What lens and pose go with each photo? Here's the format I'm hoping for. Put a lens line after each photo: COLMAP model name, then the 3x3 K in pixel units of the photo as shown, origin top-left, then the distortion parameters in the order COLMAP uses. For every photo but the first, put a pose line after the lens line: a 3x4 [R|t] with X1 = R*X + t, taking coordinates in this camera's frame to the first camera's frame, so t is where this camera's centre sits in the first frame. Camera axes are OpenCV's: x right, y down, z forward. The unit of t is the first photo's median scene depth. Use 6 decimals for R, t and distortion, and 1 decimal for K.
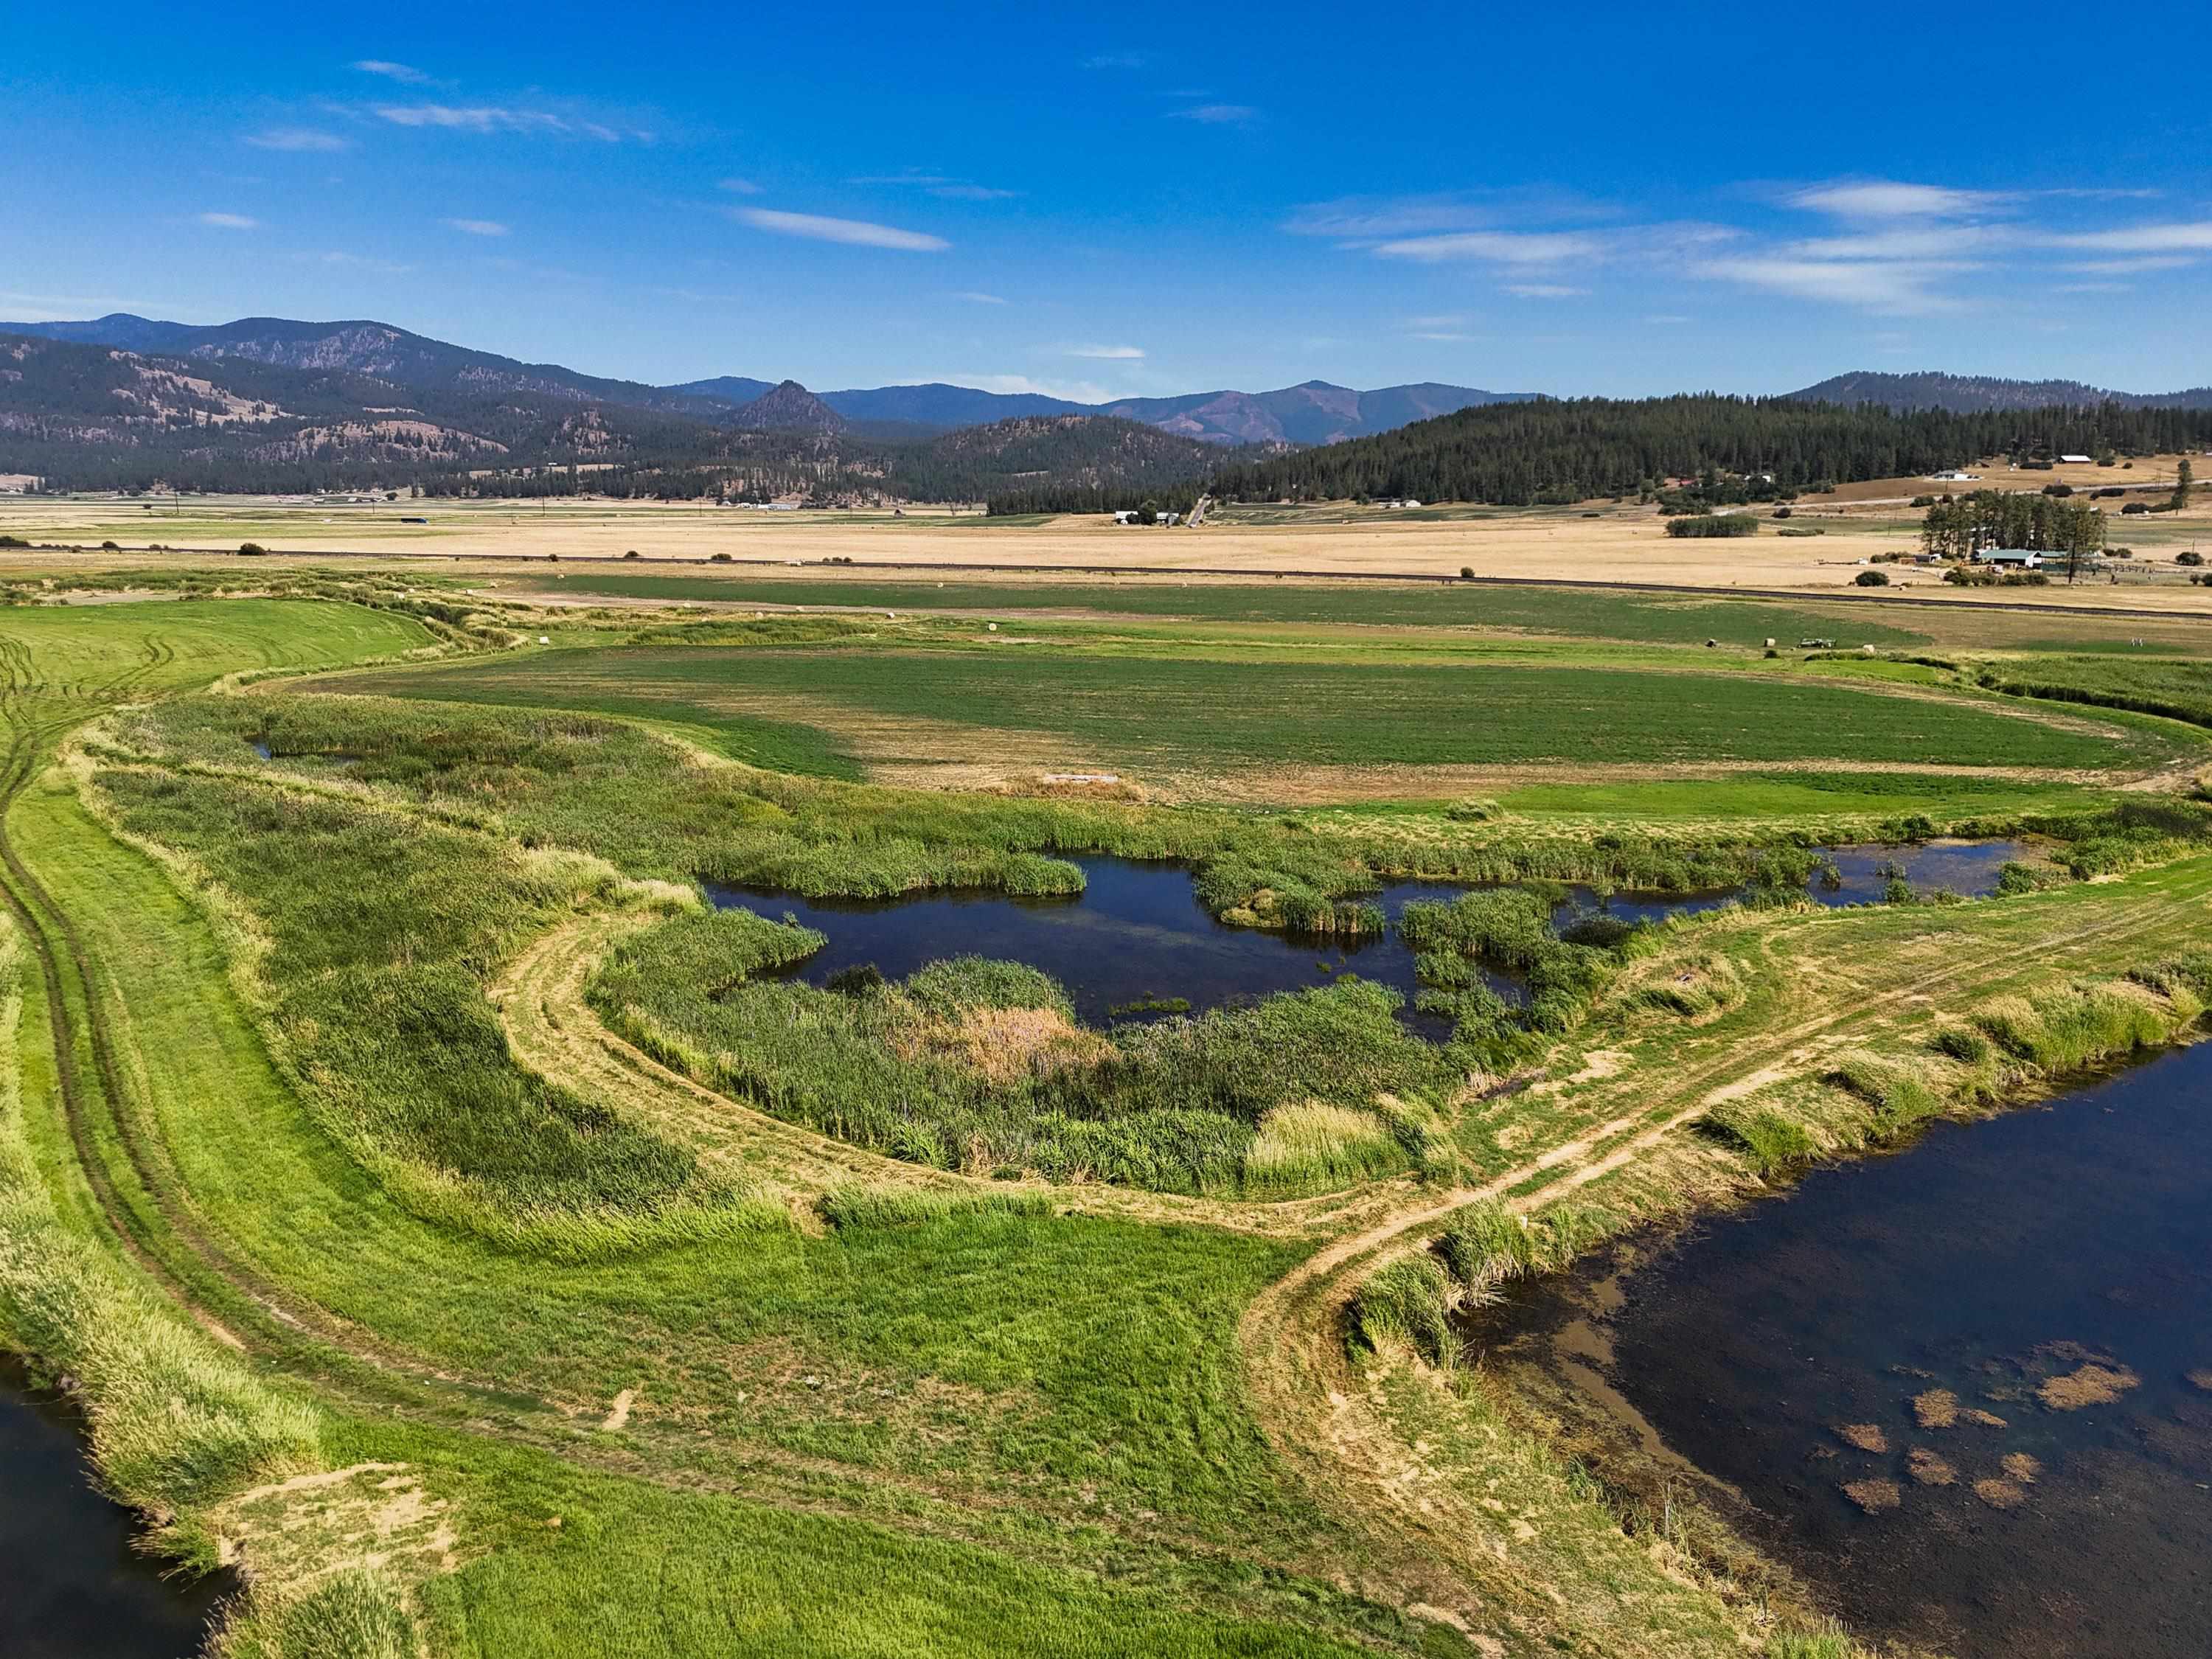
lens RADIAL K [[1630.8, 0, 1106.0], [0, 1630.8, 829.5], [0, 0, 1]] dist [0.060147, -0.048026]
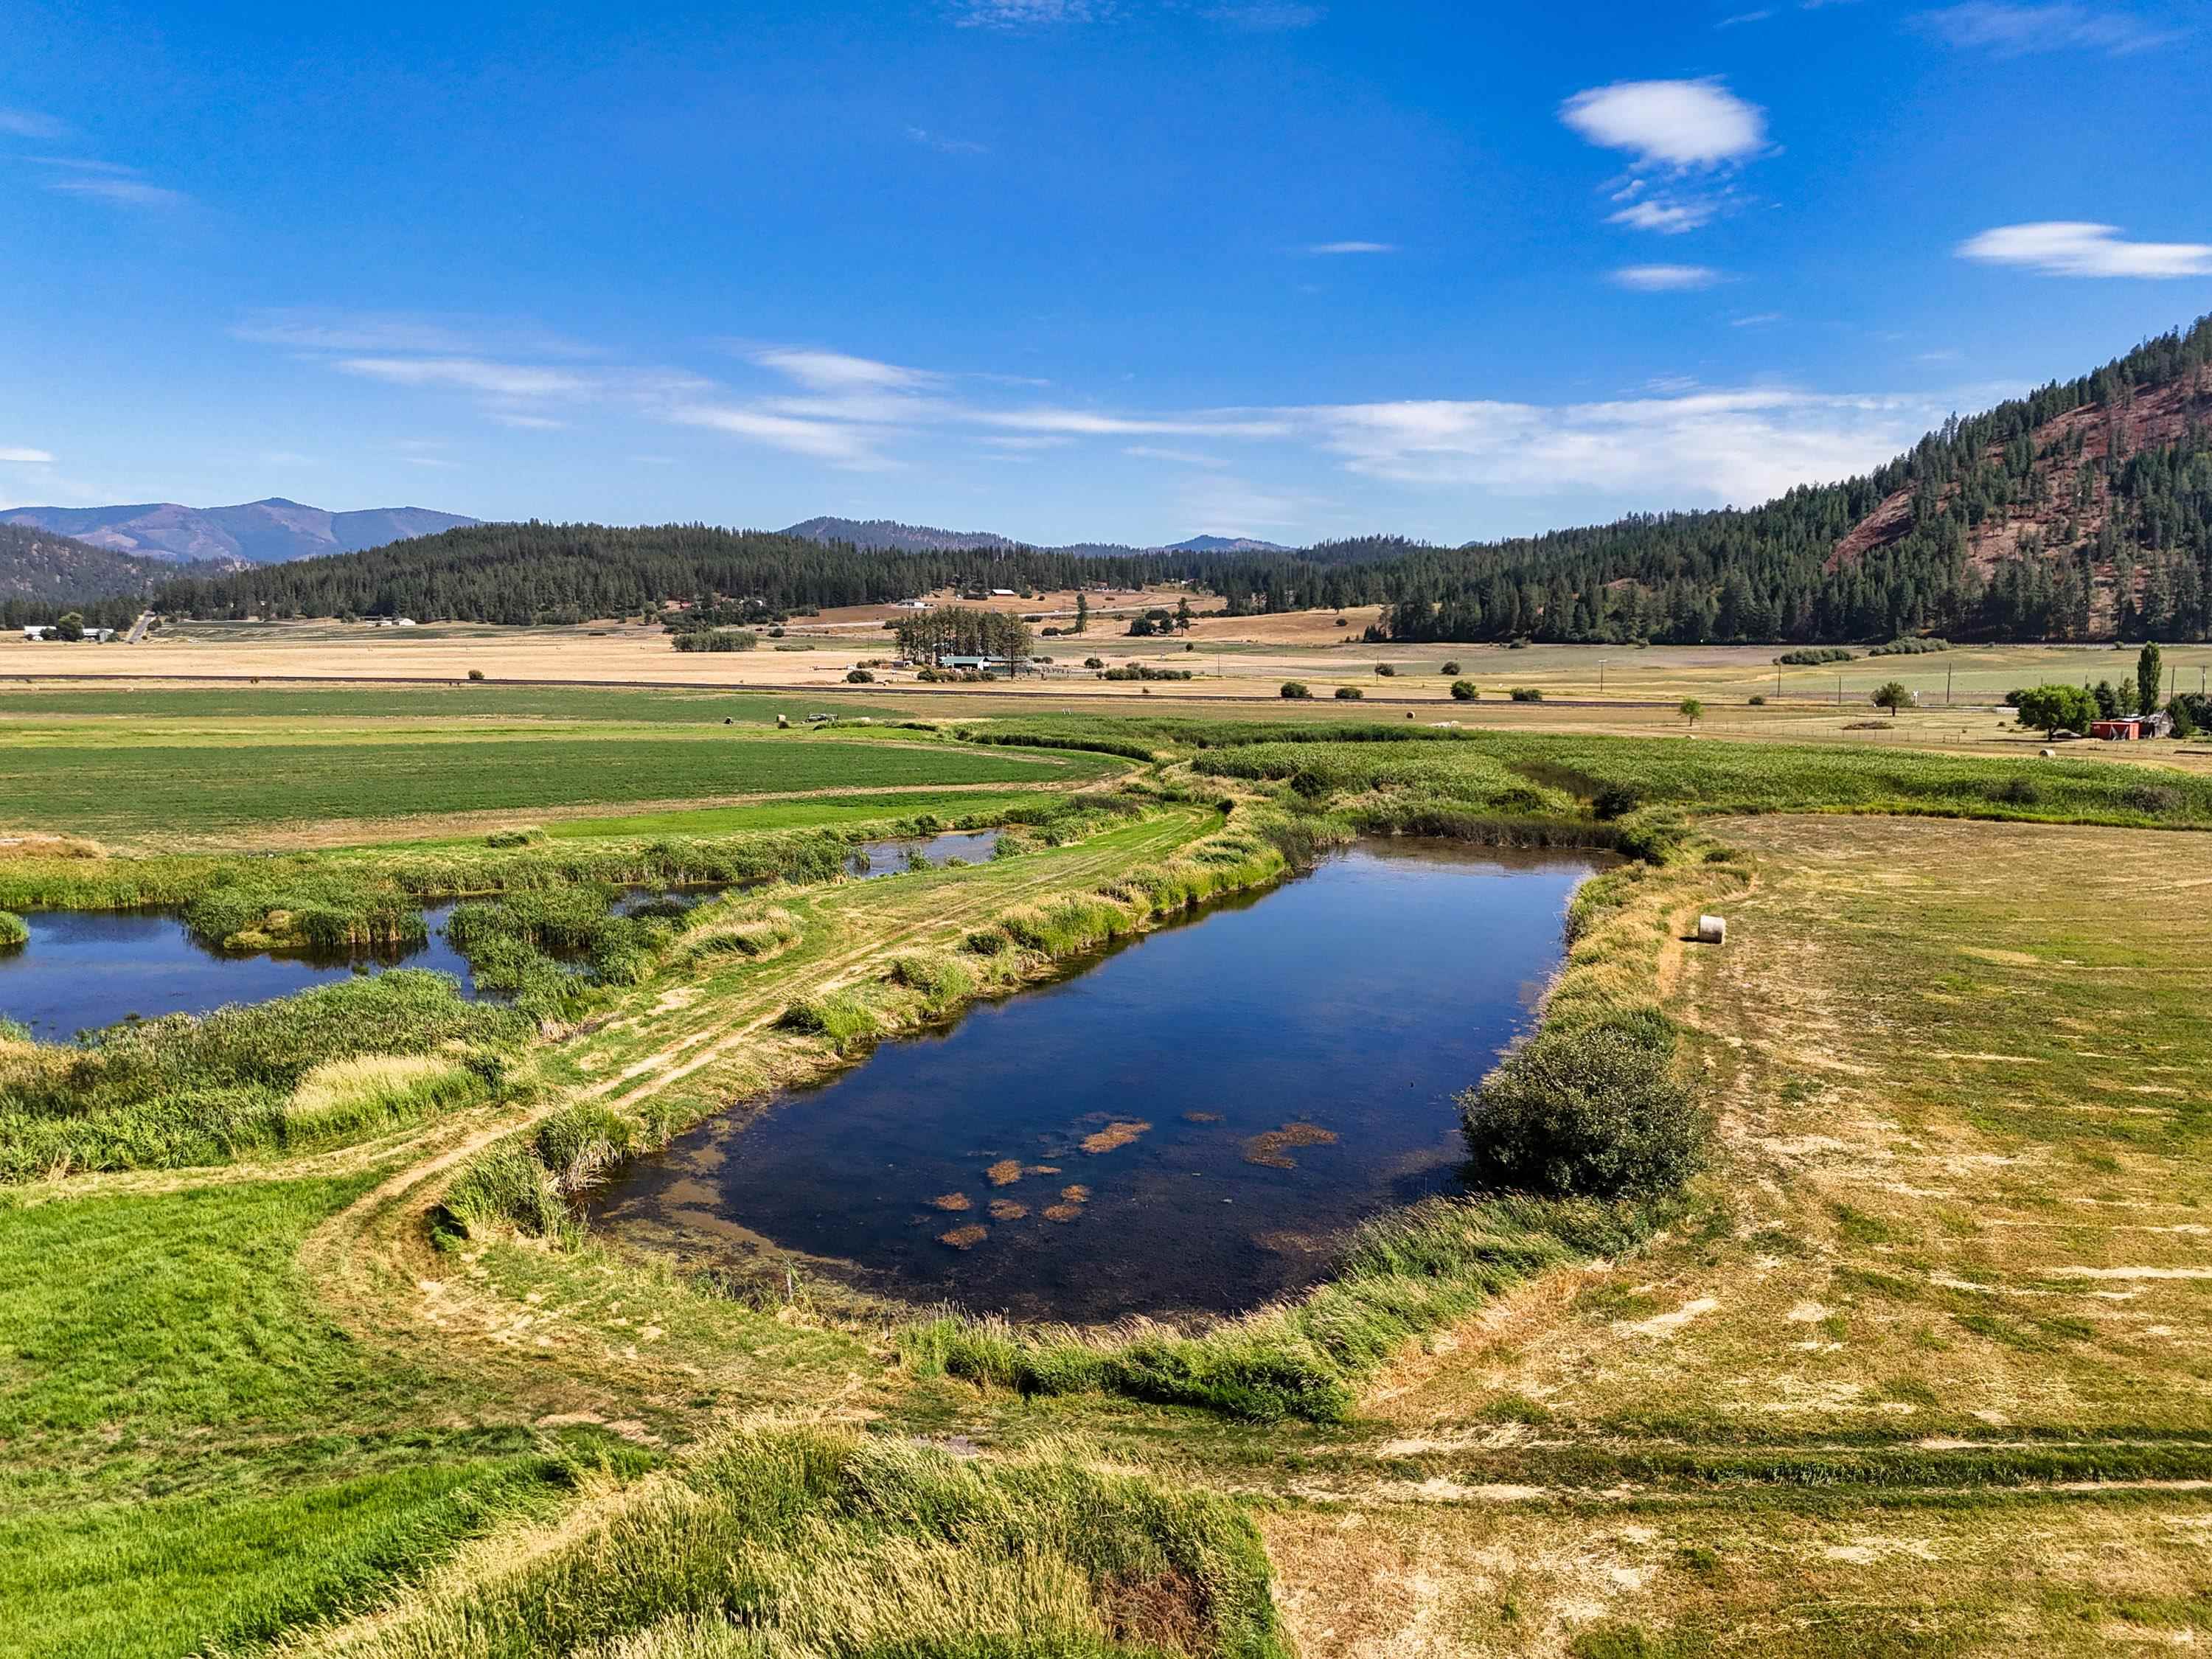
lens RADIAL K [[1630.8, 0, 1106.0], [0, 1630.8, 829.5], [0, 0, 1]] dist [0.060147, -0.048026]
pose [[0.835792, -0.066154, 0.545047, -0.009151], [0.107975, 0.993133, -0.045032, 0.066370], [-0.538325, 0.096489, 0.837195, 0.009027]]
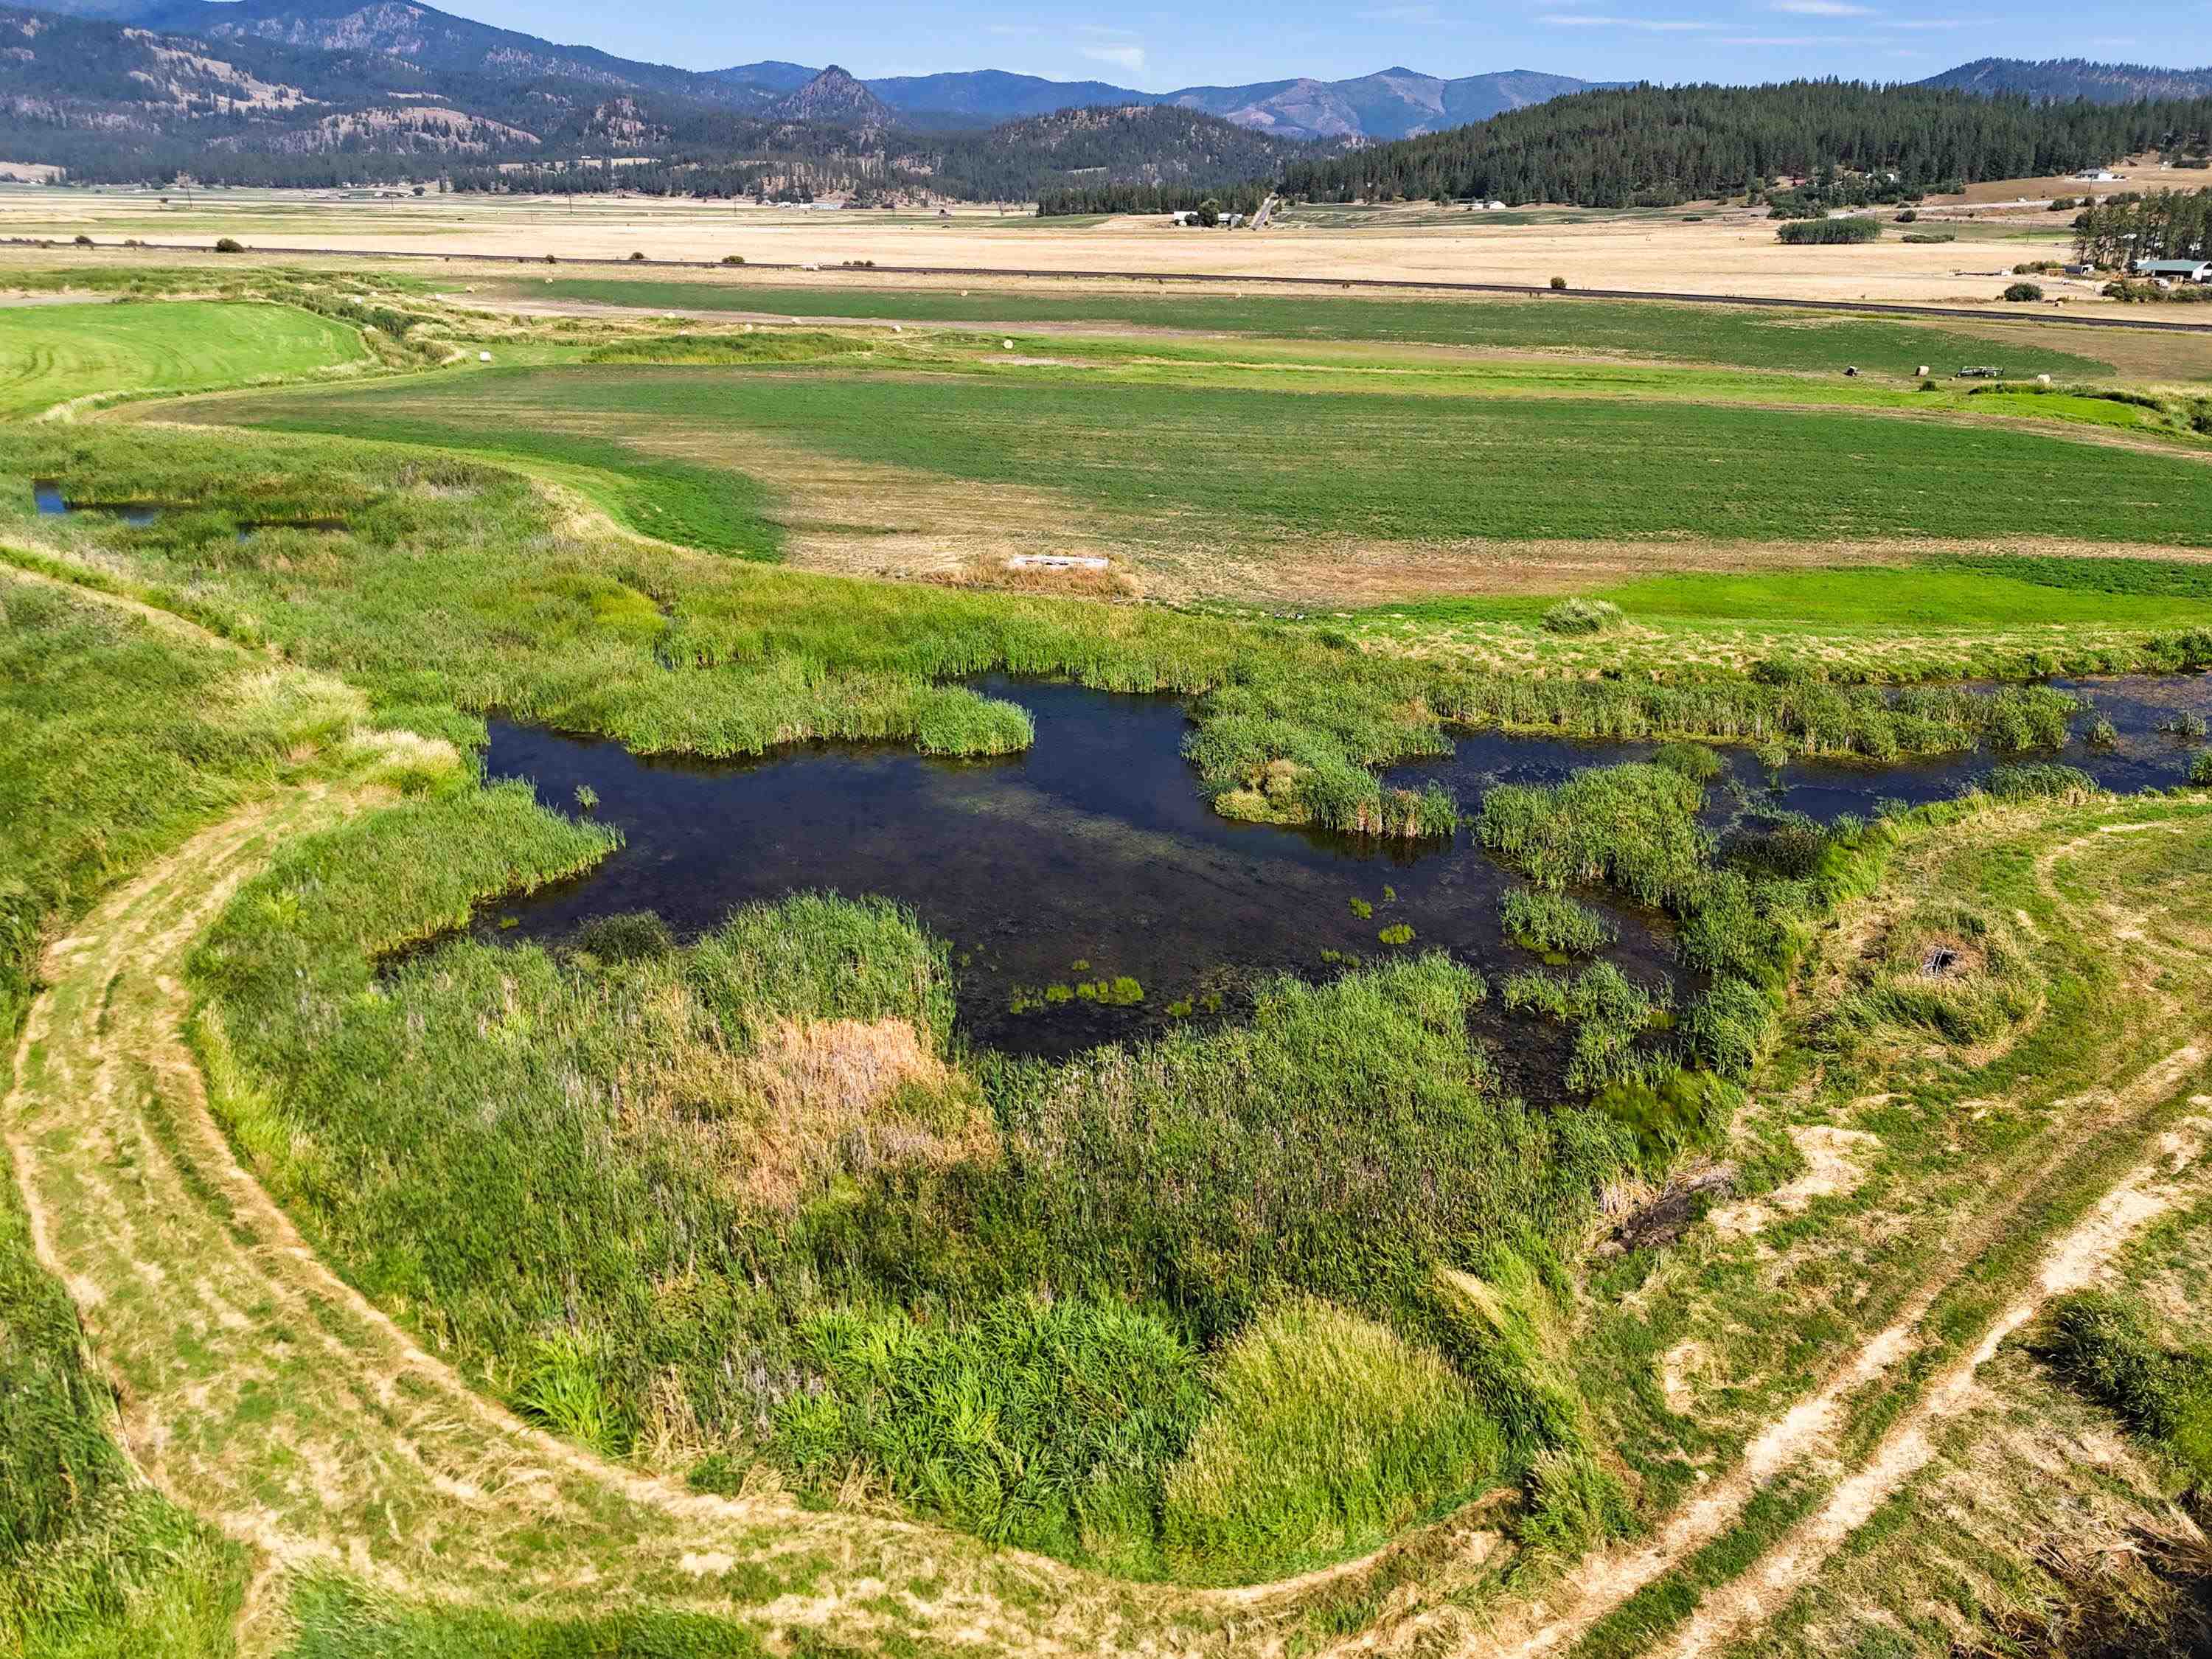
lens RADIAL K [[1630.8, 0, 1106.0], [0, 1630.8, 829.5], [0, 0, 1]] dist [0.060147, -0.048026]
pose [[0.999330, 0.018214, -0.031734, 0.036776], [-0.012716, 0.986120, 0.165547, -0.038543], [0.034309, -0.165033, 0.985691, 0.254331]]
